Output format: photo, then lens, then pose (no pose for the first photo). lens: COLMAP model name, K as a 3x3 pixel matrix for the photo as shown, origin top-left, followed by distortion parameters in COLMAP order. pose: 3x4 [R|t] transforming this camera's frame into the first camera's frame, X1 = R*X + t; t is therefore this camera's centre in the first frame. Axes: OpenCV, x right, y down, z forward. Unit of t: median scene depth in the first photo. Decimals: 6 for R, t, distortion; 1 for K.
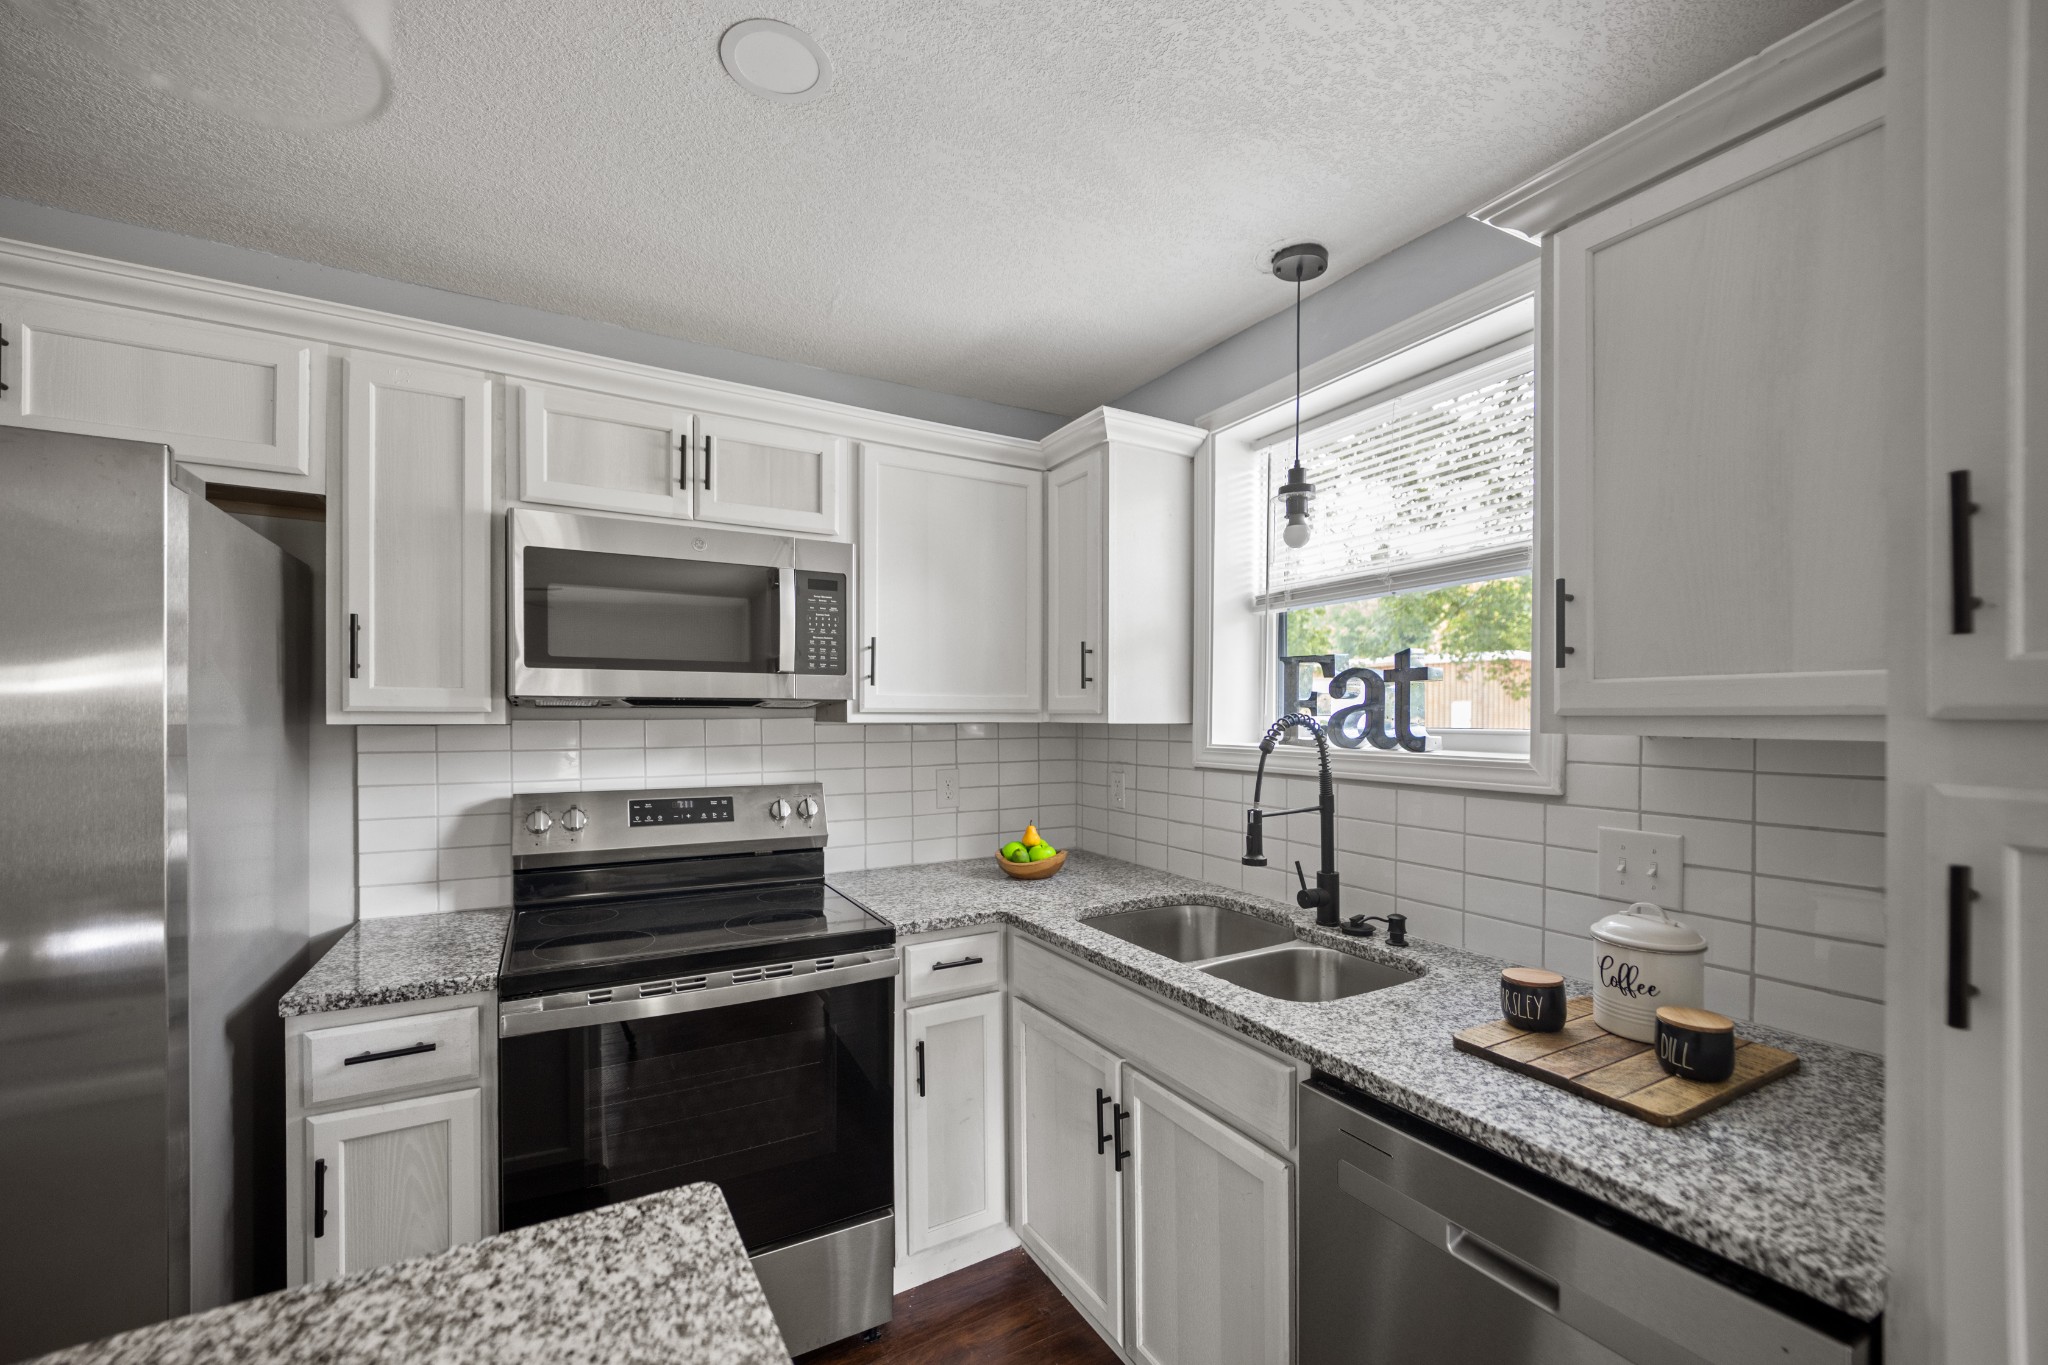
lens RADIAL K [[836.9, 0, 1021.6], [0, 836.9, 717.9], [0, 0, 1]] dist [-0.003199, -0.000200]
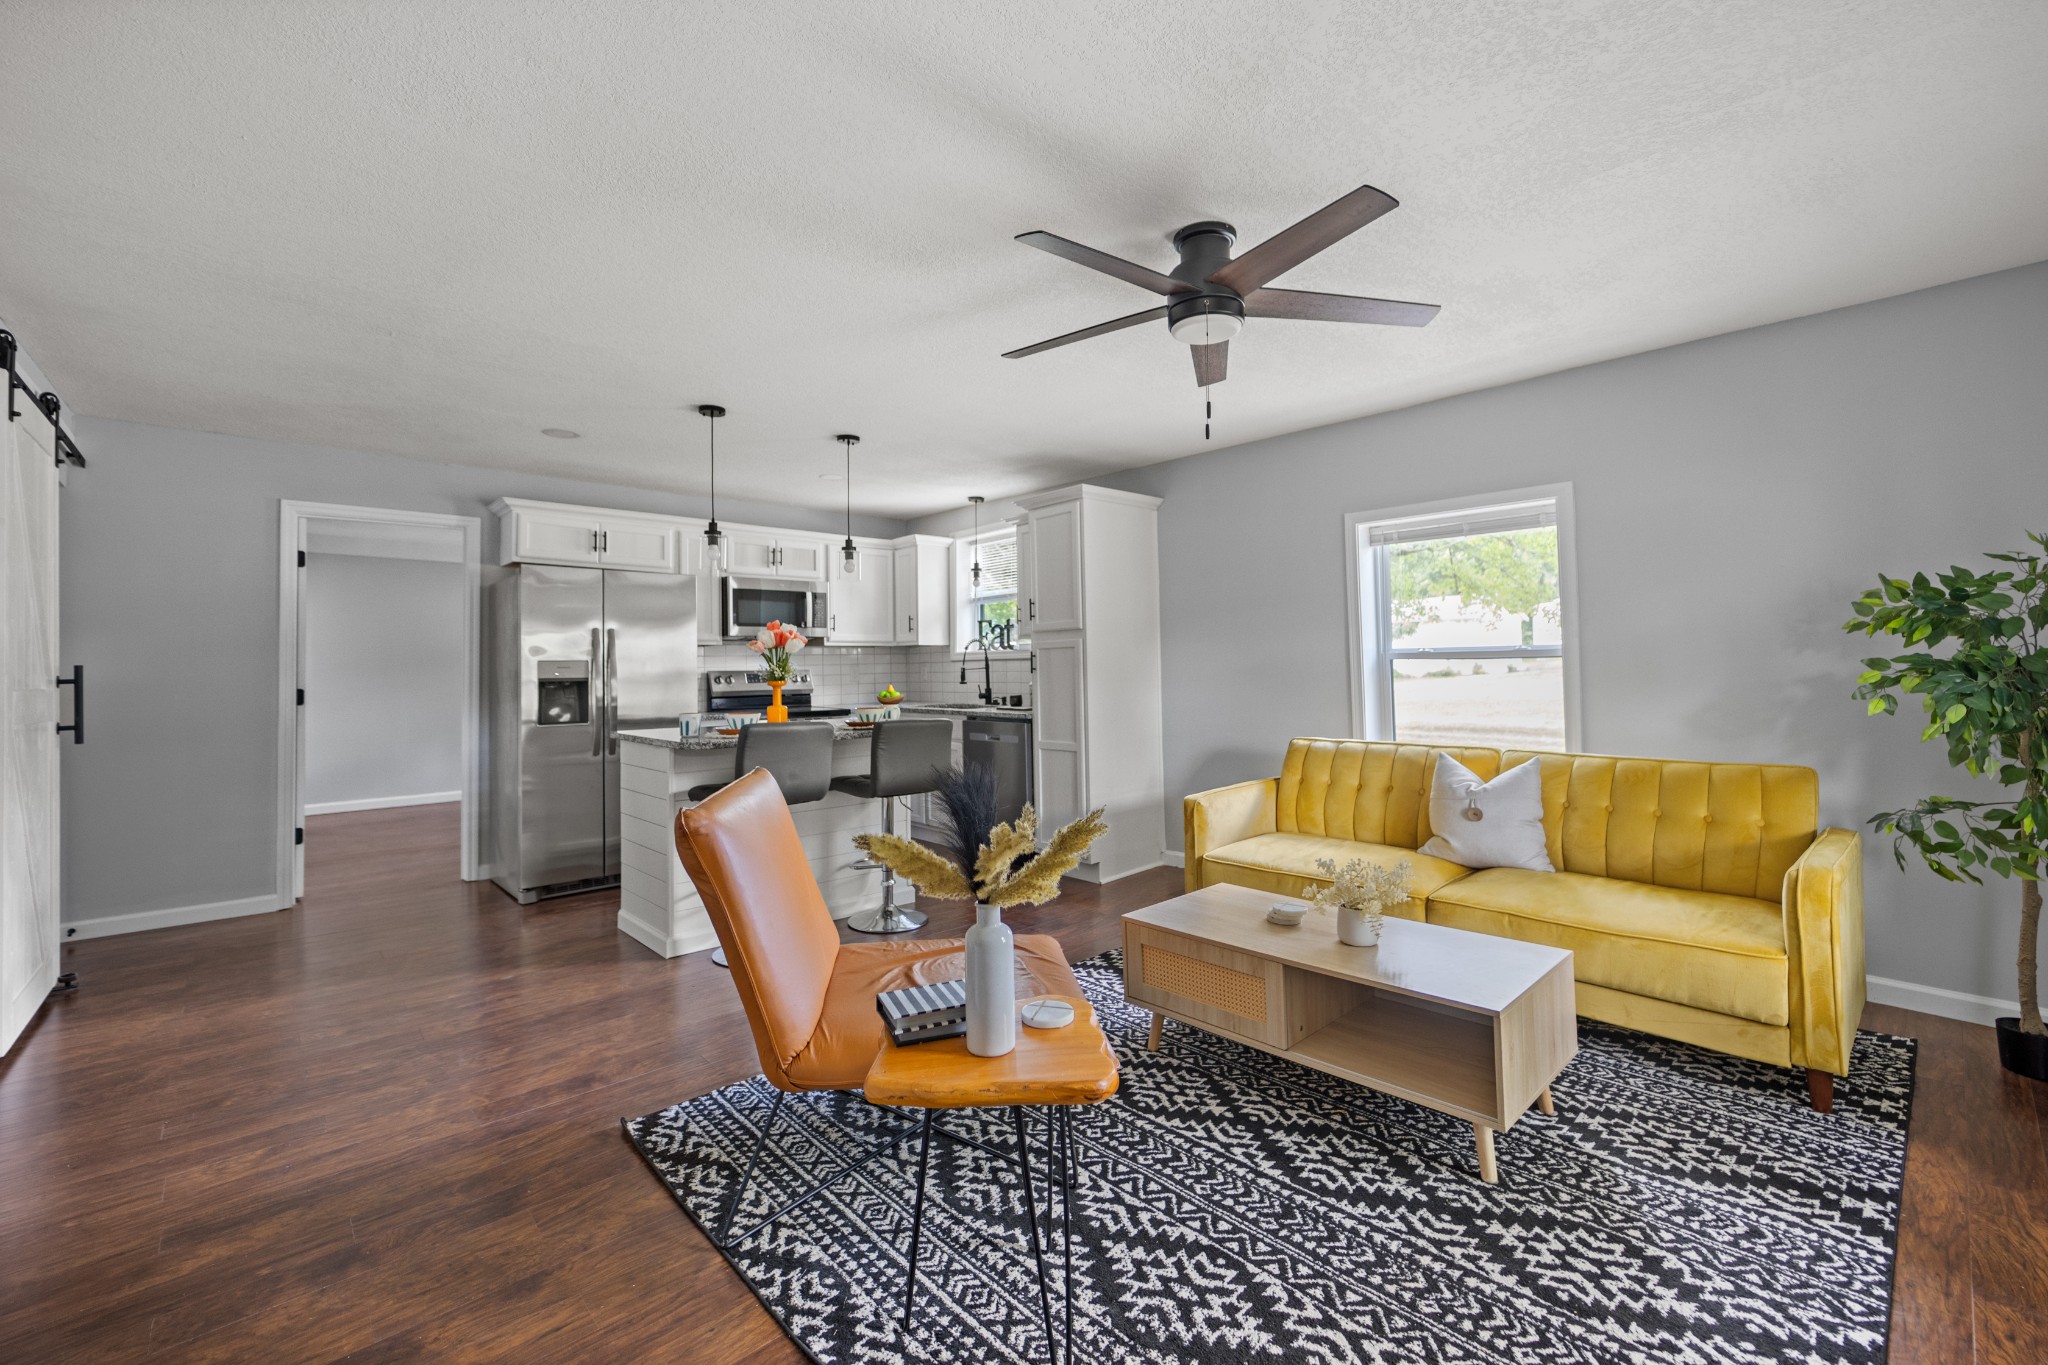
lens RADIAL K [[856.7, 0, 1025.1], [0, 856.7, 661.6], [0, 0, 1]] dist [-0.002459, -0.000302]
pose [[0.975546, -0.015942, 0.219216, -0.221174], [0.018681, 0.999771, -0.010426, 0.123105], [-0.219000, 0.014266, 0.975621, -2.308619]]
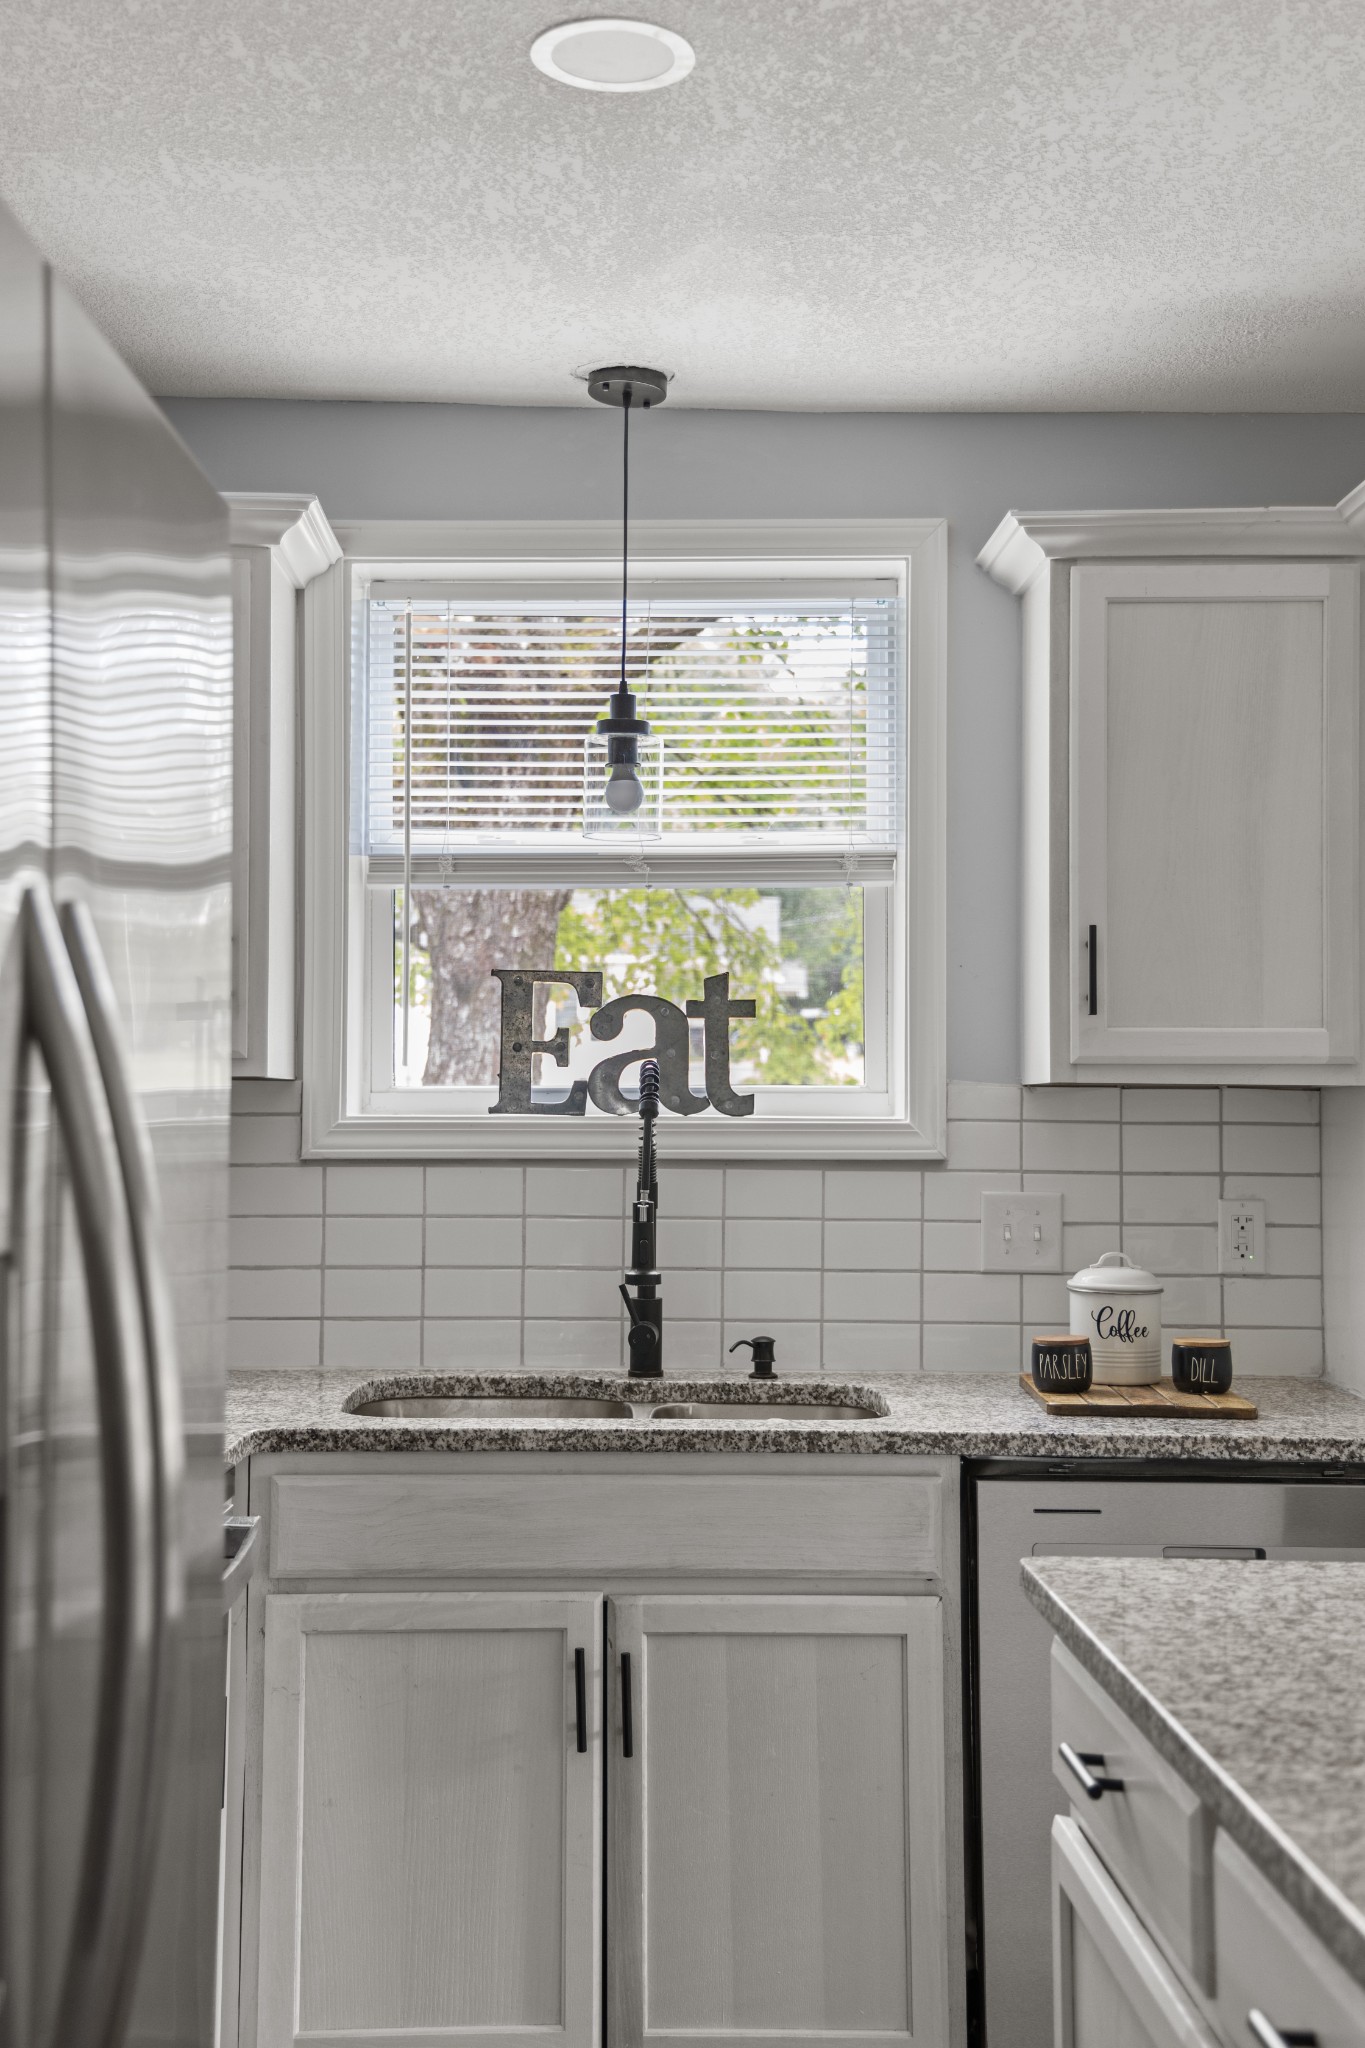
lens RADIAL K [[2511.2, 0, 682.5], [0, 2511.2, 1024.0], [0, 0, 1]] dist [0.095755, 0.431102]
pose [[0.482405, 0.027645, 0.875512, -1.429305], [0.000921, 0.999485, -0.032067, 0.029991], [-0.875948, 0.016276, 0.482132, -0.004223]]
